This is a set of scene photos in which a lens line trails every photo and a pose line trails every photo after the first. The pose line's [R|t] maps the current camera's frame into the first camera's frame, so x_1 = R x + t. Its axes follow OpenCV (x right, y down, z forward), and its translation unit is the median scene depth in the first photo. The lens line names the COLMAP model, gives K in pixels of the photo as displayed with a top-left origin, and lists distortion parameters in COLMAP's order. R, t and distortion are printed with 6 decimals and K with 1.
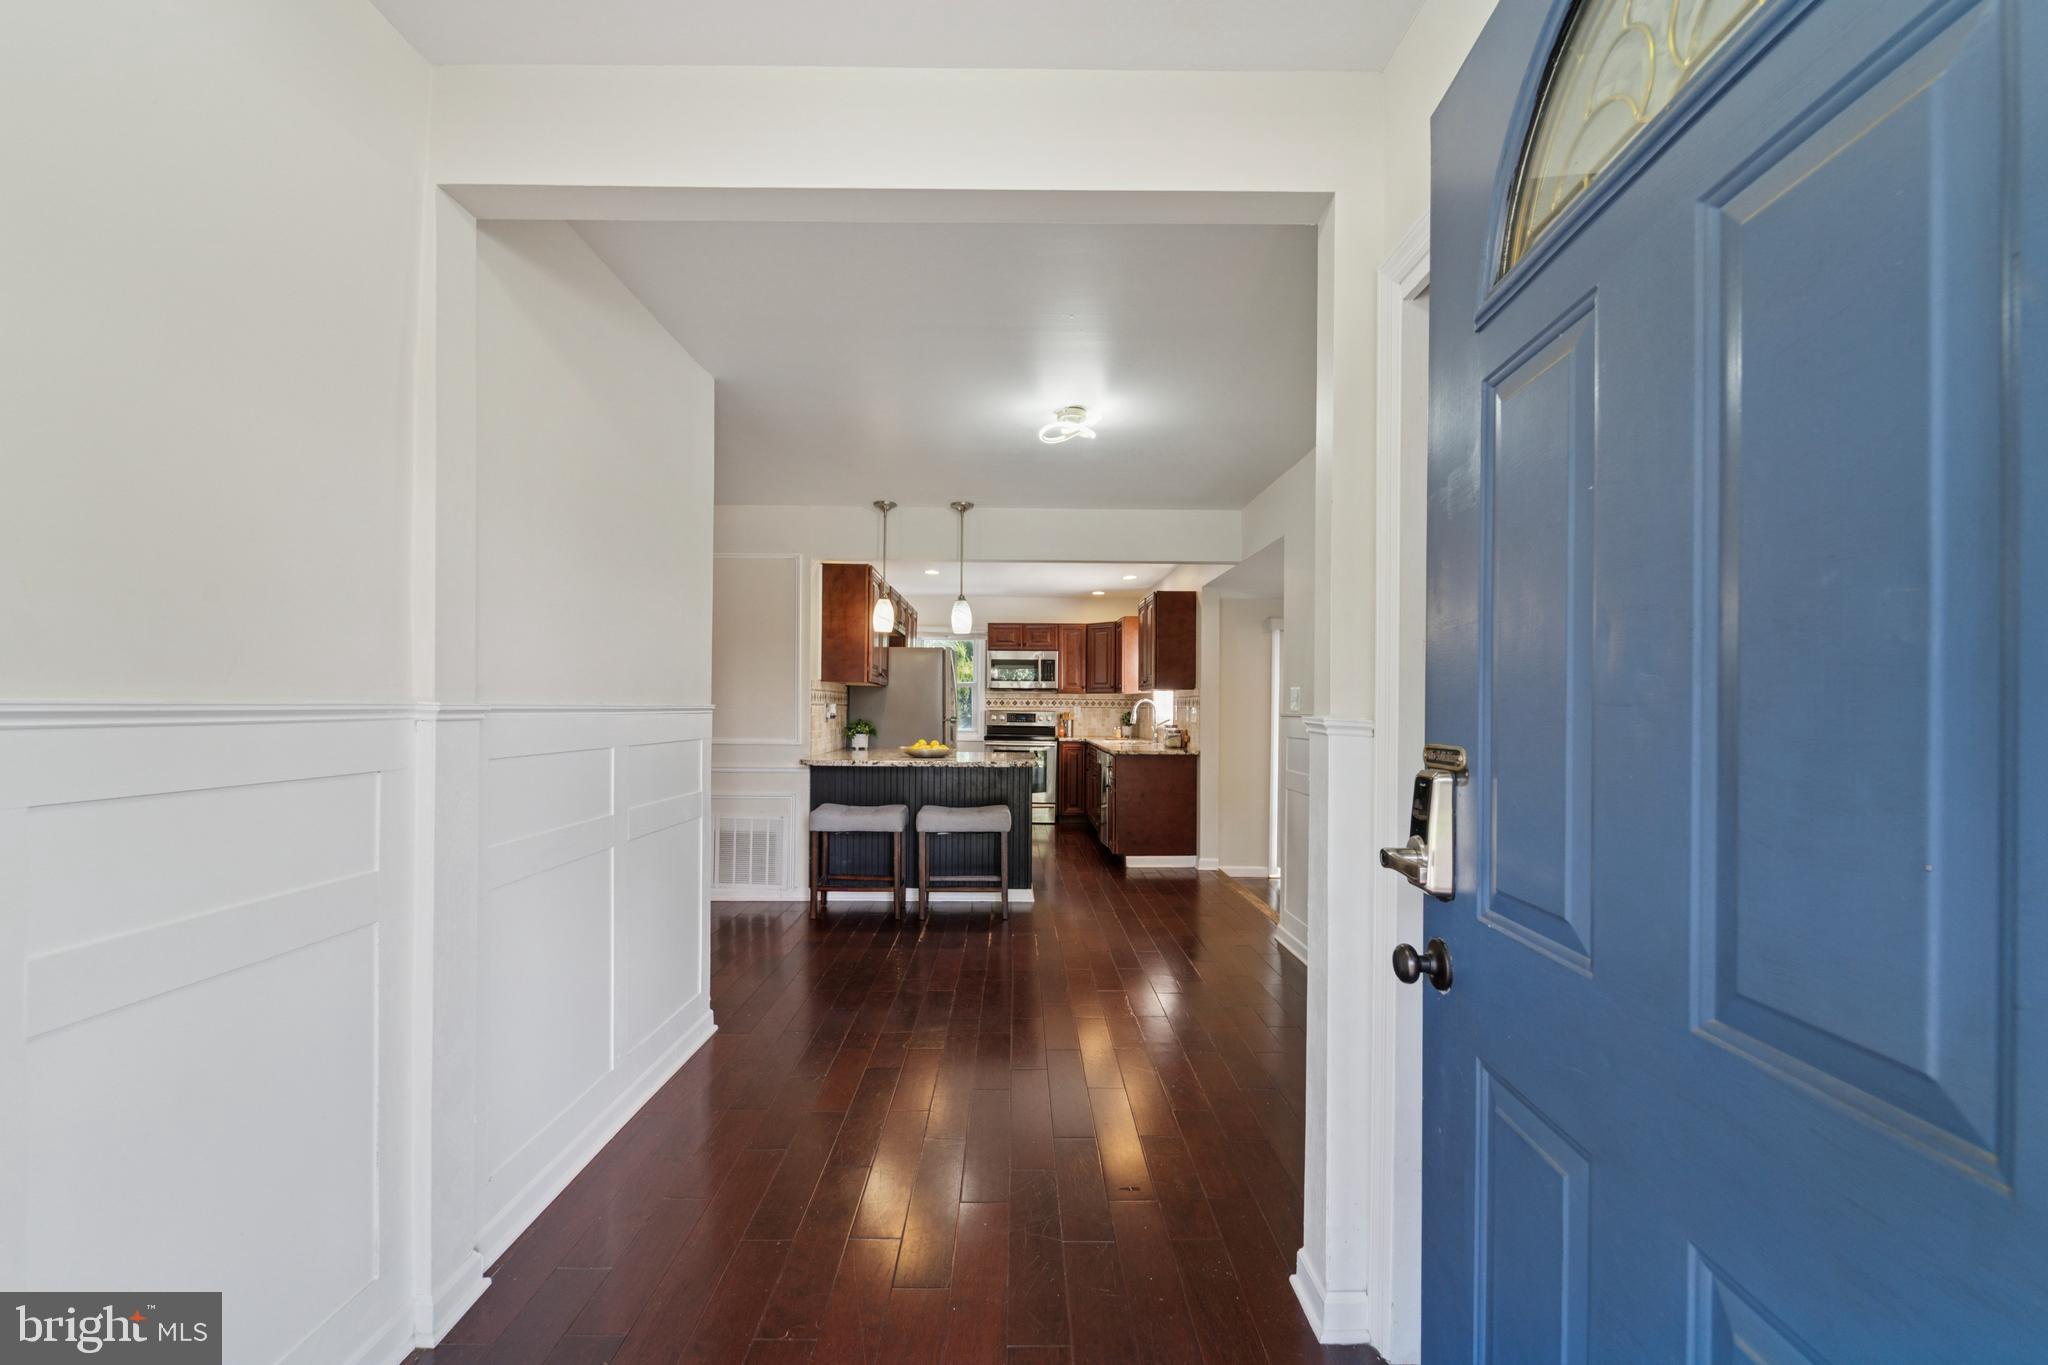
lens RADIAL K [[834.0, 0, 1022.8], [0, 834.0, 695.6], [0, 0, 1]] dist [-0.008915, -0.001057]
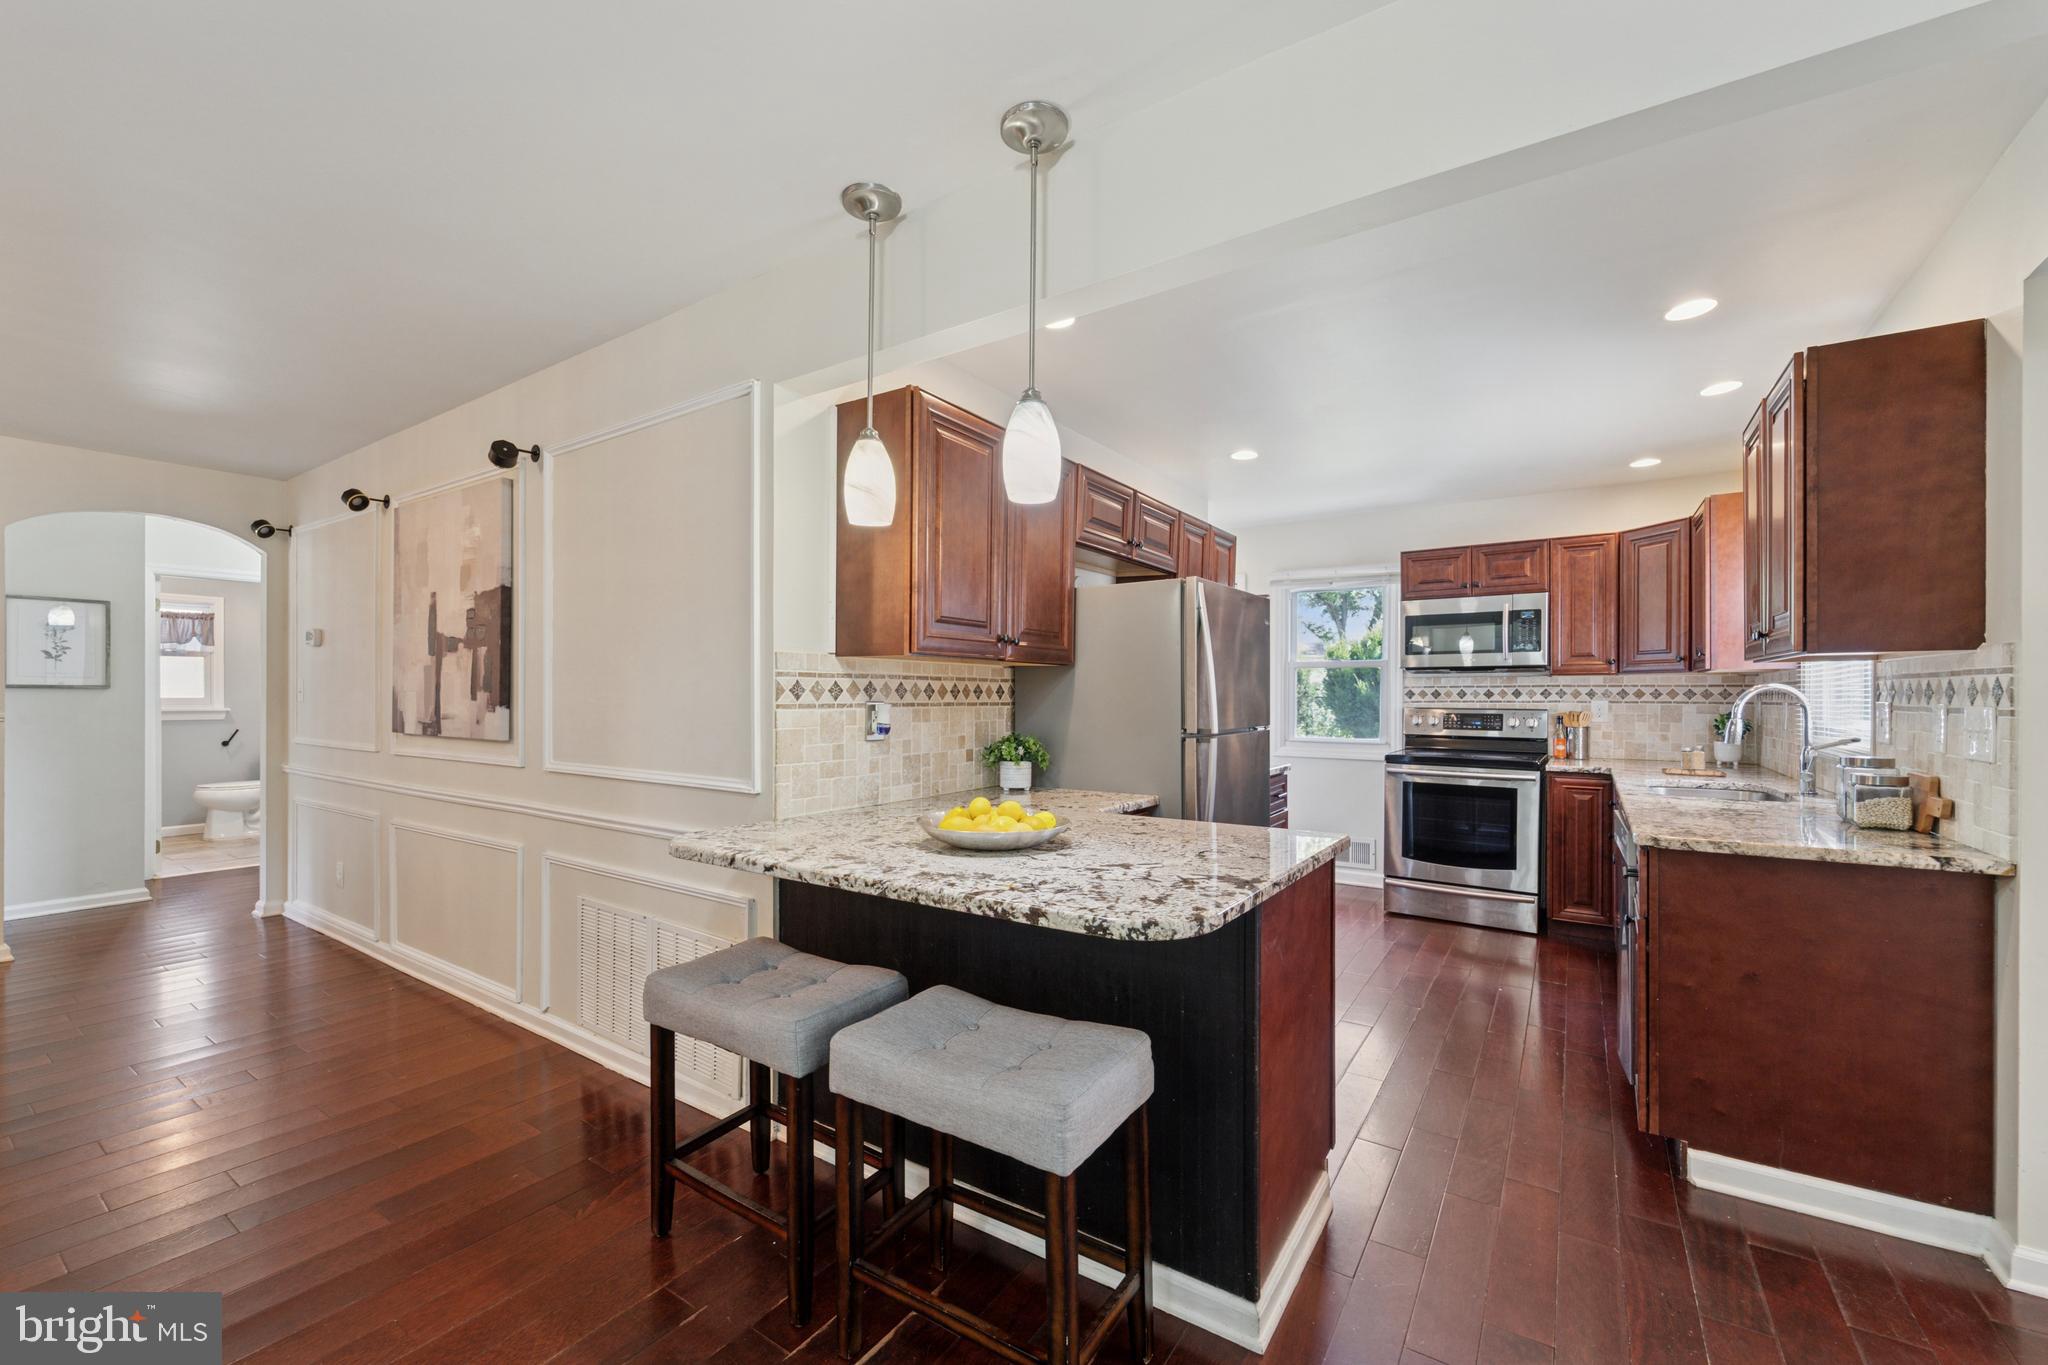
lens RADIAL K [[834.0, 0, 1023.5], [0, 834.0, 691.6], [0, 0, 1]] dist [-0.008915, -0.001057]
pose [[0.824904, -0.007561, -0.565222, 0.065034], [0.012072, 0.999918, 0.004242, 0.001576], [0.565144, -0.010322, 0.824928, 0.405978]]
